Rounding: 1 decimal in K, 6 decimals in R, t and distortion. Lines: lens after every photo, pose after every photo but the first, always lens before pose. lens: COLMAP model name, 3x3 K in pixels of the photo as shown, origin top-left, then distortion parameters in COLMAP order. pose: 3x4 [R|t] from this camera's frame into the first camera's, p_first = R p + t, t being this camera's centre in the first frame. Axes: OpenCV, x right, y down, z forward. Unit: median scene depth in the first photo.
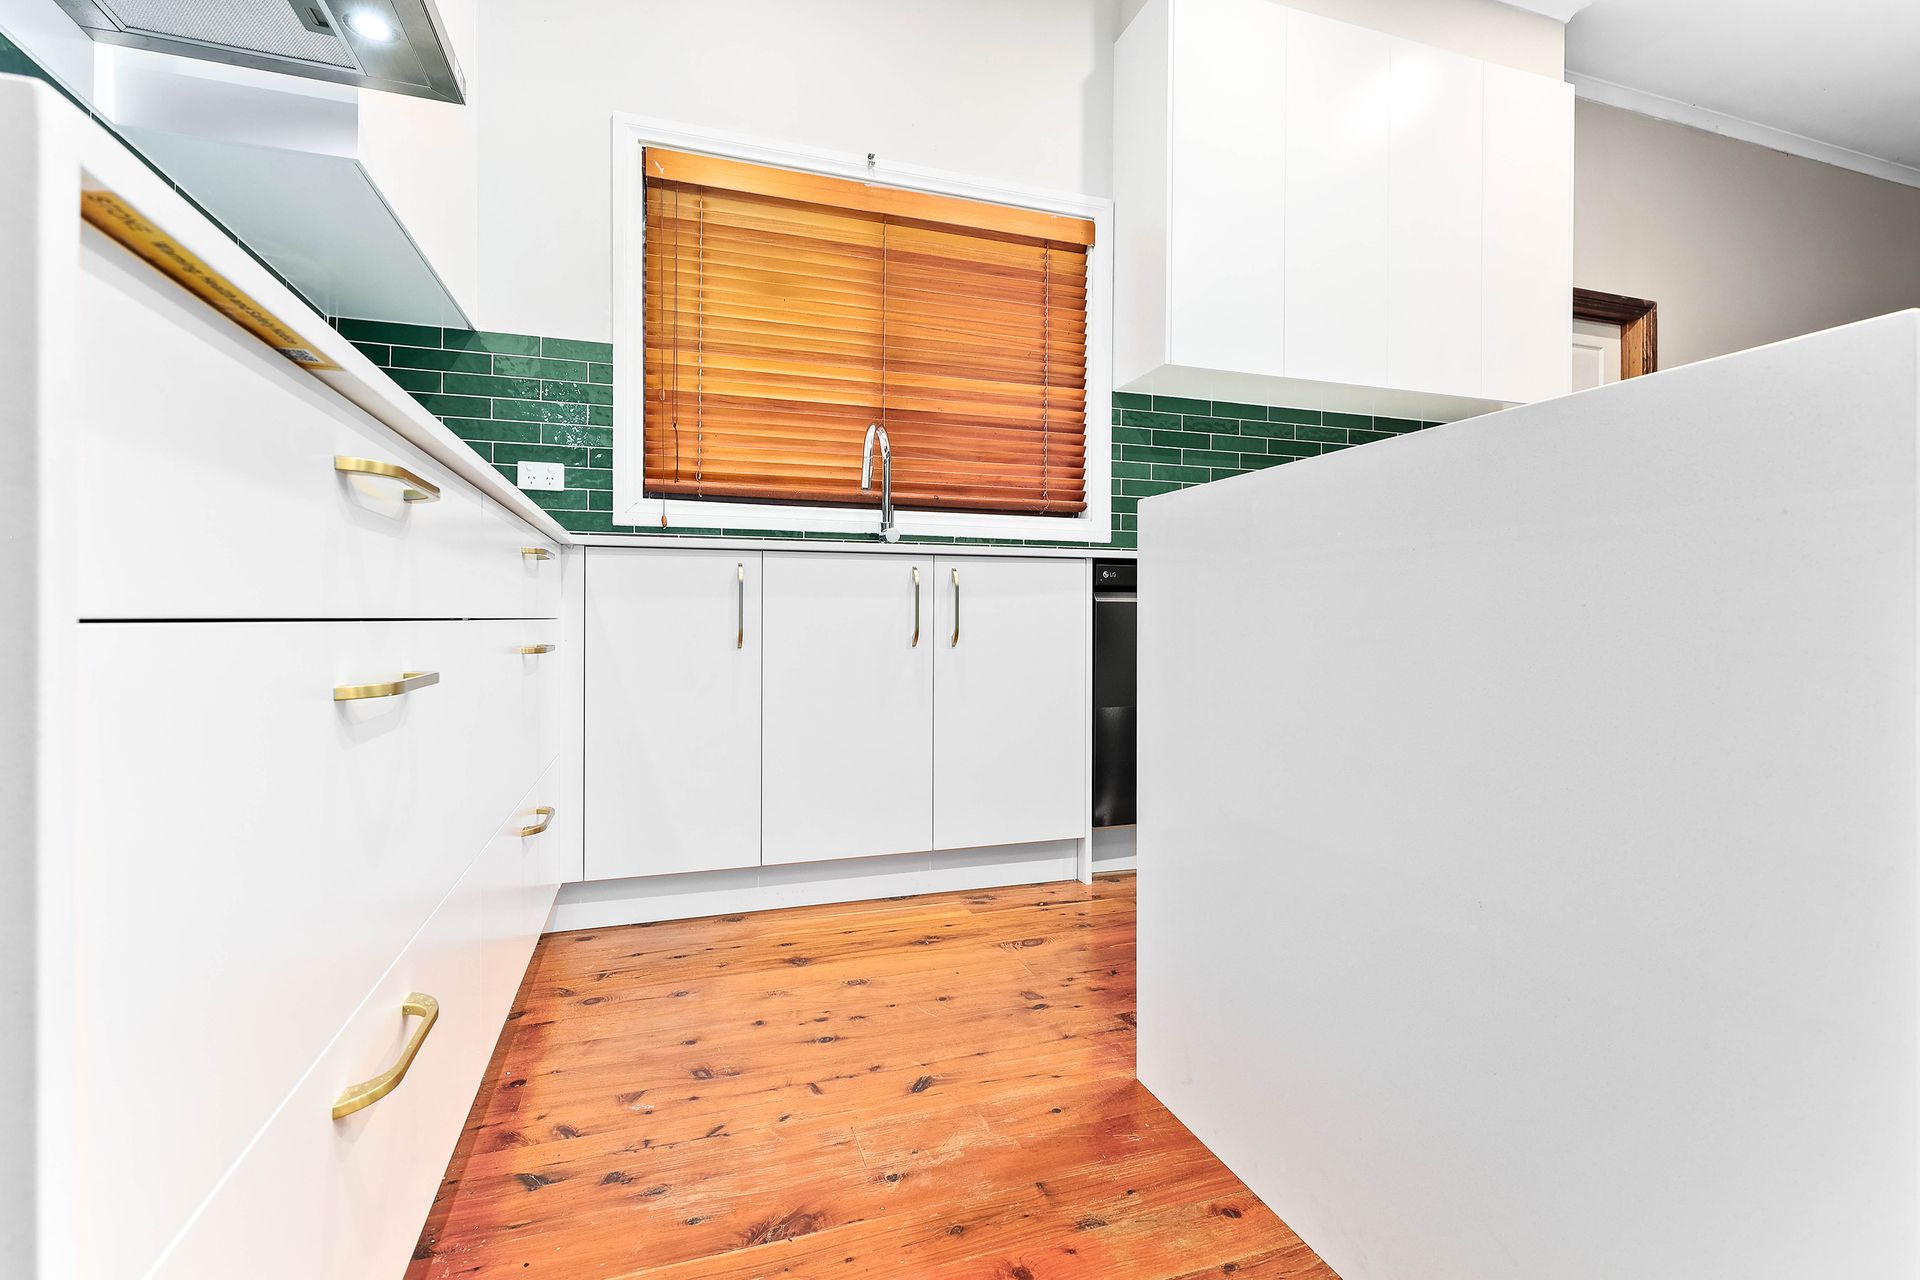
lens RADIAL K [[868.1, 0, 963.8], [0, 868.1, 619.7], [0, 0, 1]] dist [-0.003119, 0.000341]
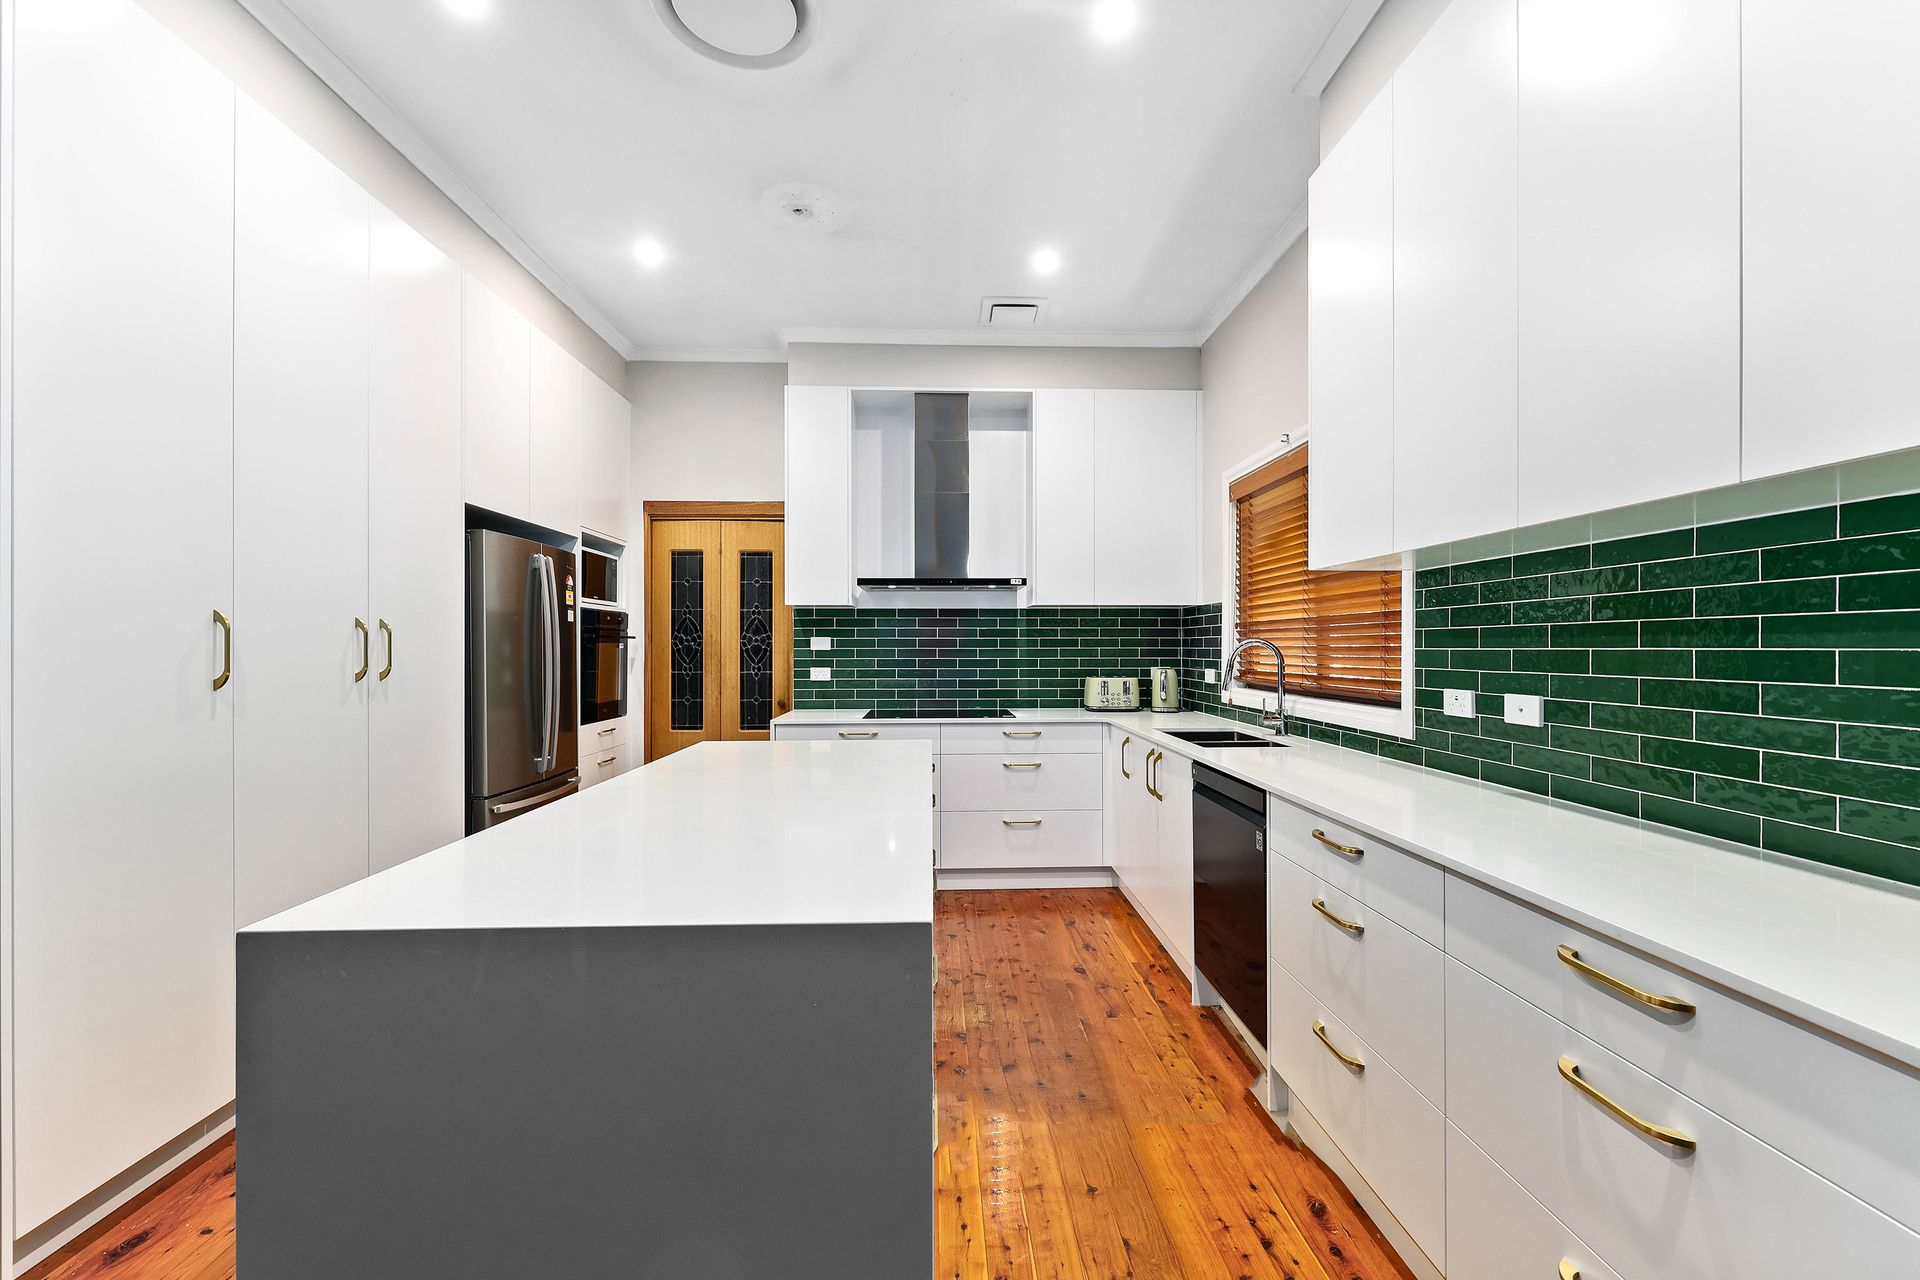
lens RADIAL K [[772.3, 0, 967.2], [0, 772.3, 645.0], [0, 0, 1]] dist [-0.001725, -0.000654]
pose [[-0.274691, -0.006473, -0.961511, 1.248582], [-0.004357, 0.999975, -0.005487, -0.212255], [0.961523, 0.002682, -0.274712, 0.908008]]
